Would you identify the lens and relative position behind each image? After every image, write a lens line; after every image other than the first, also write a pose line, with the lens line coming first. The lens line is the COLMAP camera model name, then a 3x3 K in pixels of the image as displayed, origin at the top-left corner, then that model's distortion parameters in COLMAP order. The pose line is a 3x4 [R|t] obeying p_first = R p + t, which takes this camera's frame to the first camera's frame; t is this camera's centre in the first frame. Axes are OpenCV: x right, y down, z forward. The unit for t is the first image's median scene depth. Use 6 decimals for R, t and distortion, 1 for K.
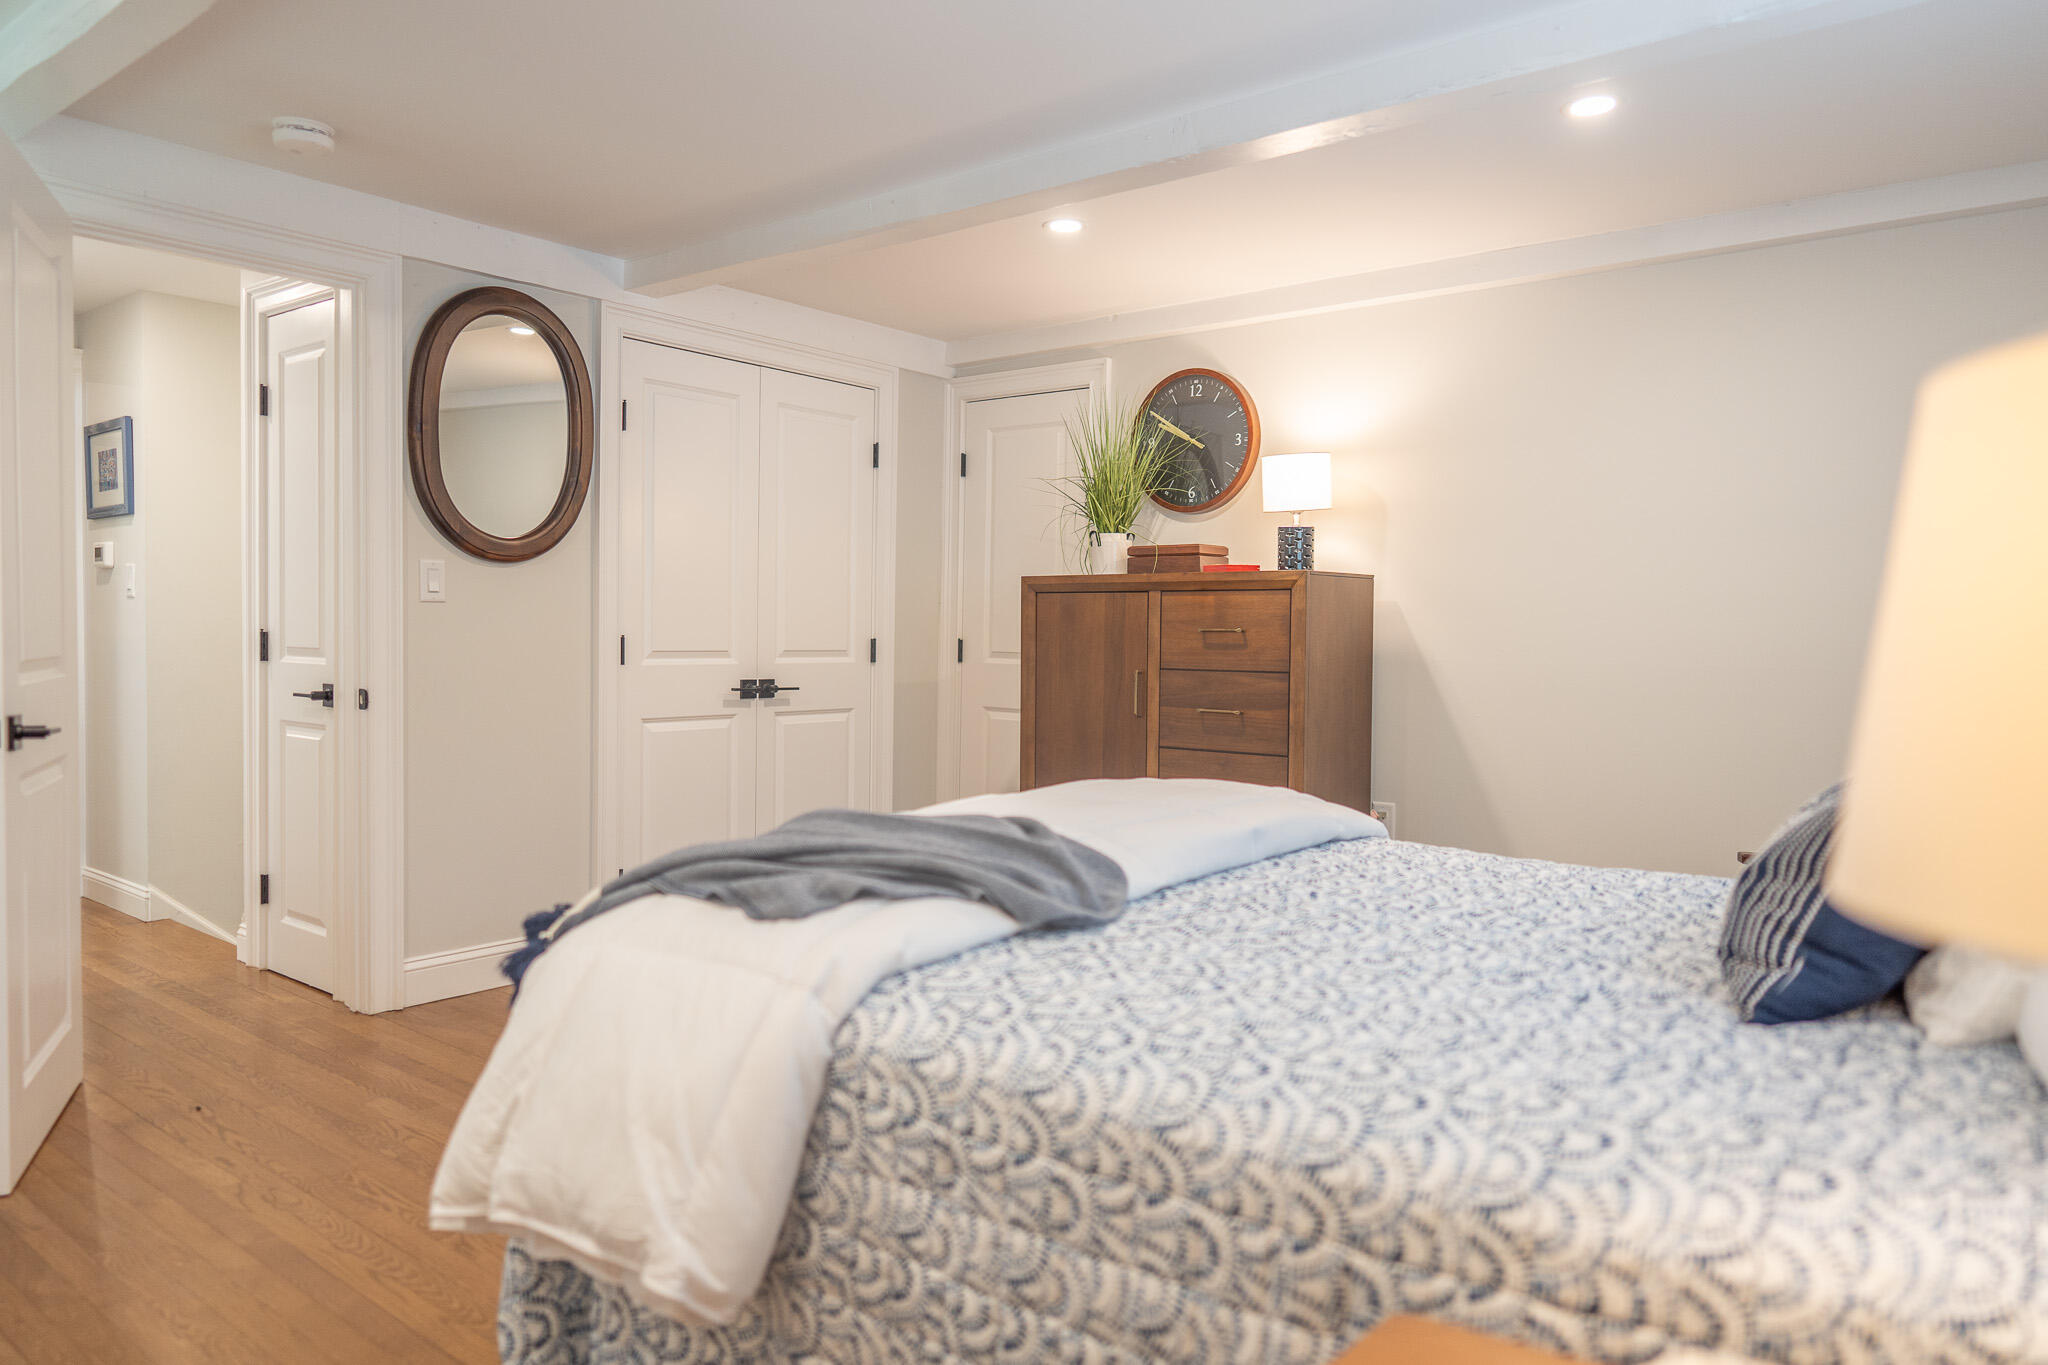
lens RADIAL K [[1357.0, 0, 1030.9], [0, 1357.0, 692.6], [0, 0, 1]] dist [-0.001628, 0.003190]
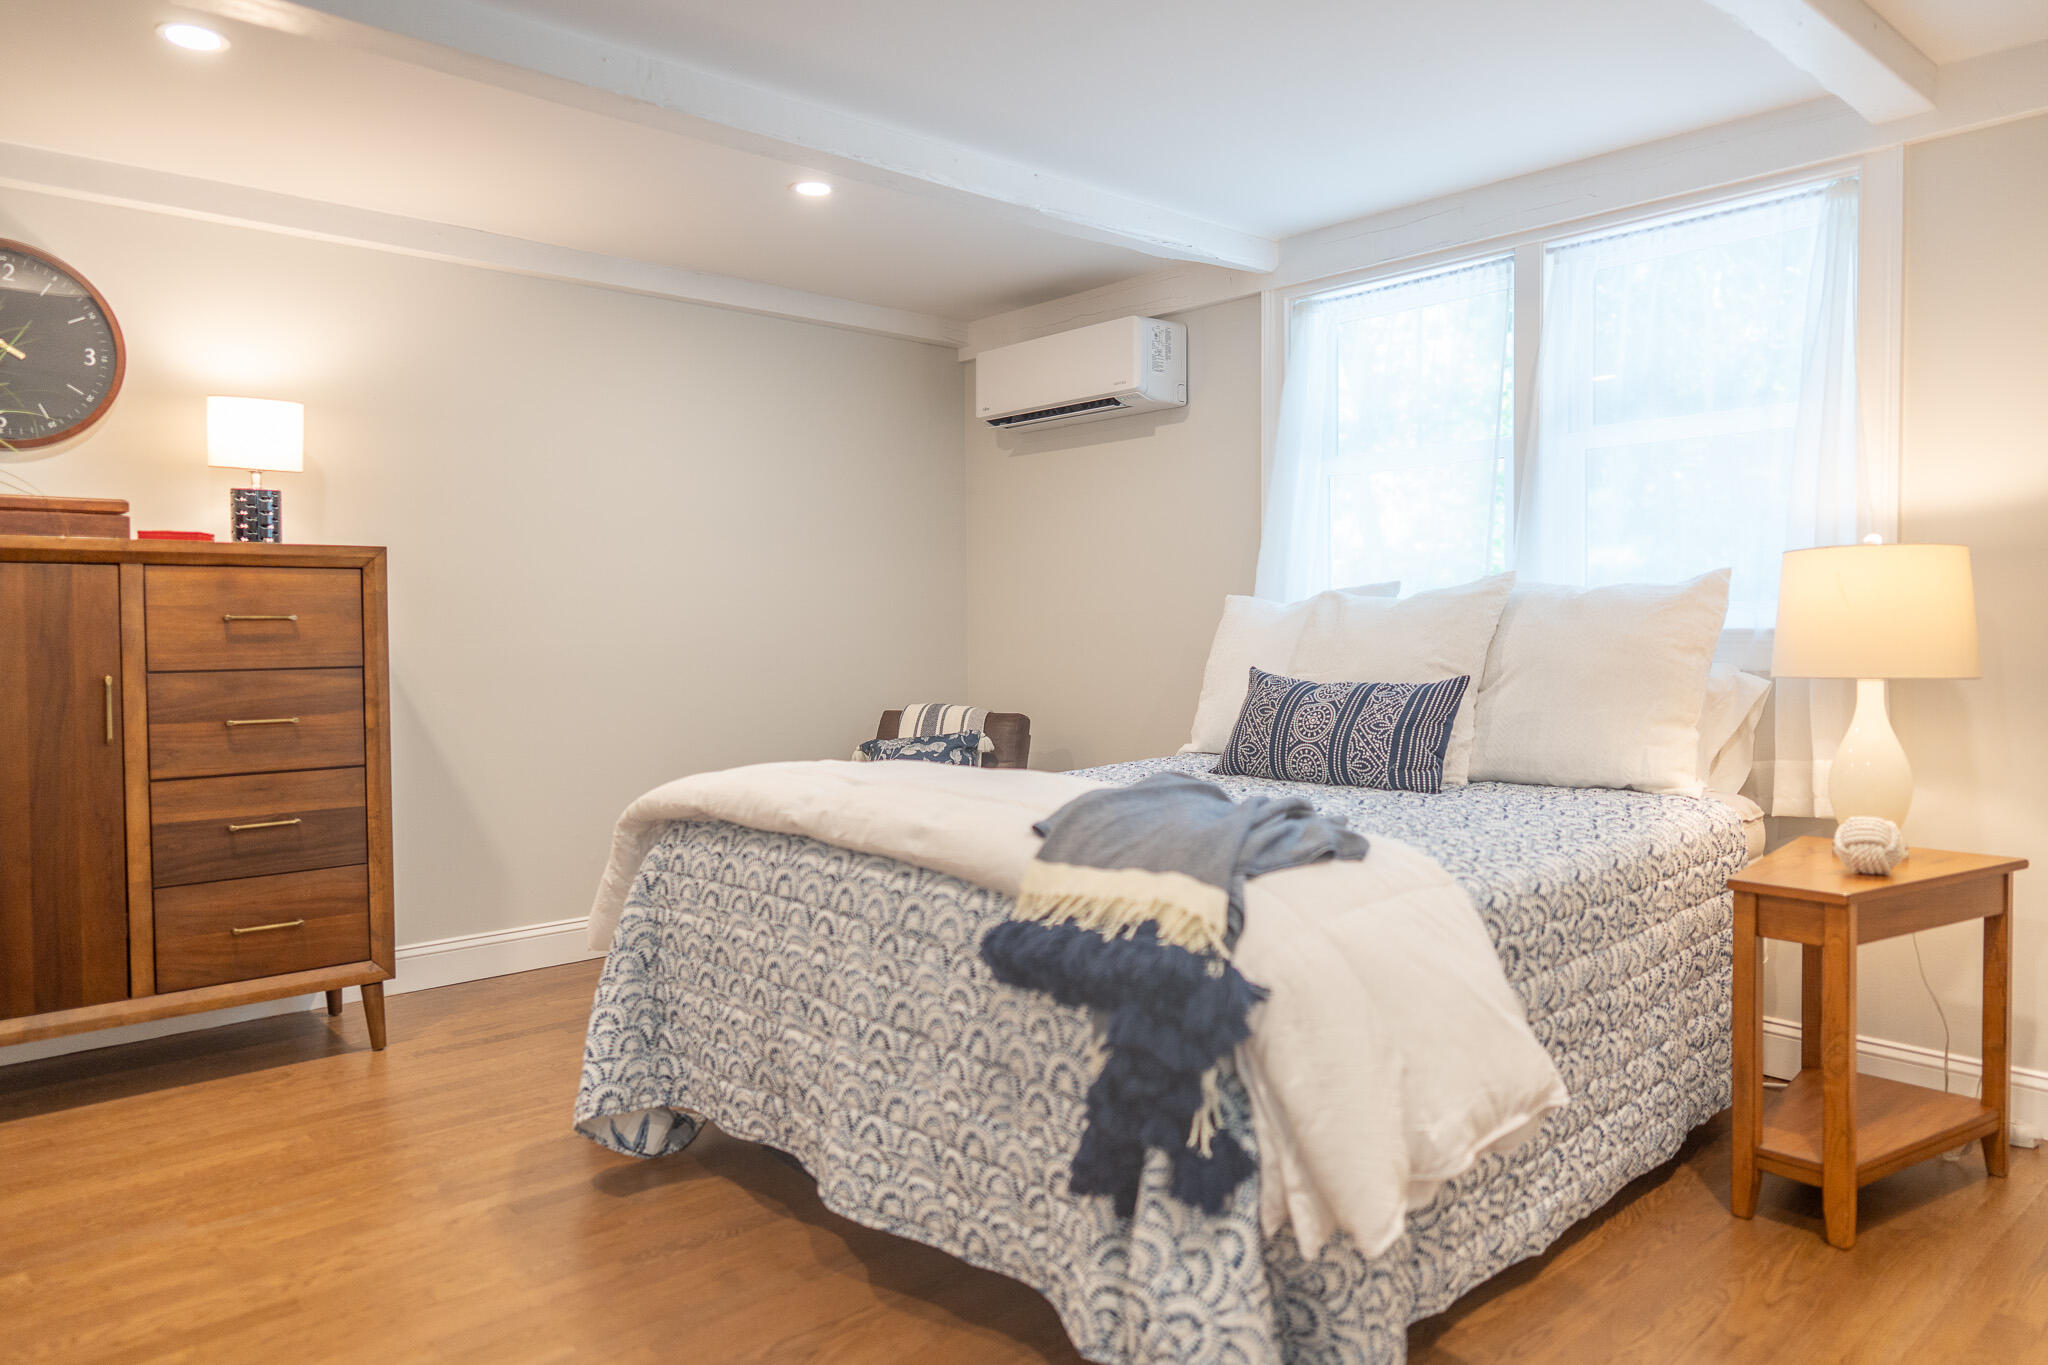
lens RADIAL K [[1357.0, 0, 1033.0], [0, 1357.0, 675.1], [0, 0, 1]] dist [-0.001628, 0.003190]
pose [[0.157144, -0.052257, 0.986192, -0.552035], [0.054671, 0.997528, 0.044147, -0.022703], [-0.986061, 0.046979, 0.159612, 0.430775]]
